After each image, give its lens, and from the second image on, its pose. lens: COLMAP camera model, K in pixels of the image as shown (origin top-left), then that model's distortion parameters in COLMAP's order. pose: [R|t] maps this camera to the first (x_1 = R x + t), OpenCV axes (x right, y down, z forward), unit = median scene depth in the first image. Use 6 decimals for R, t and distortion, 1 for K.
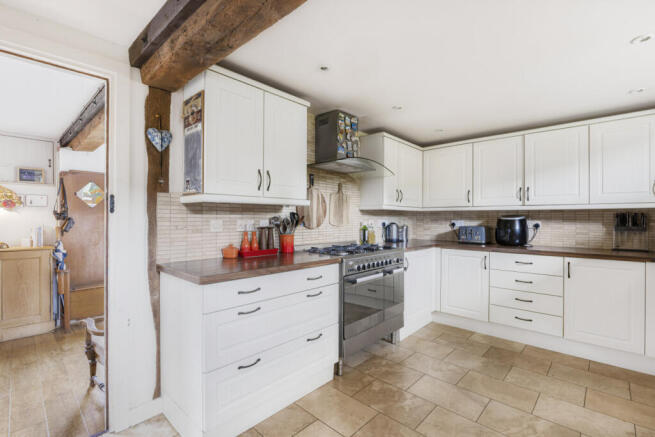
lens RADIAL K [[303.6, 0, 327.5], [0, 303.6, 218.5], [0, 0, 1]] dist [0.014372, -0.000708]
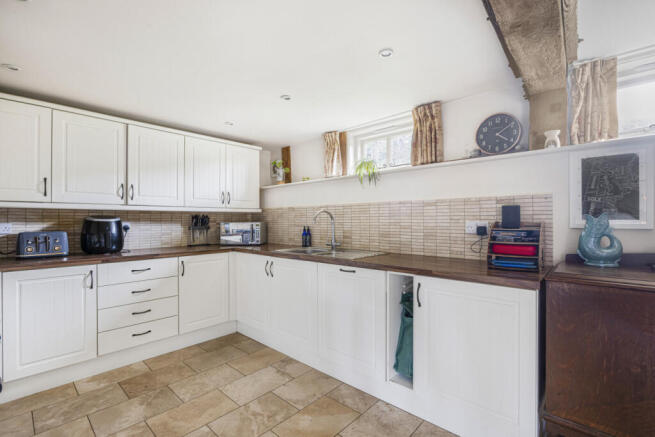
lens RADIAL K [[303.6, 0, 327.5], [0, 303.6, 218.5], [0, 0, 1]] dist [0.014372, -0.000708]
pose [[-0.011882, 0.001983, 0.999927, -0.242169], [-0.001545, 0.999997, -0.002002, -0.003500], [-0.999928, -0.001568, -0.011879, 0.448008]]
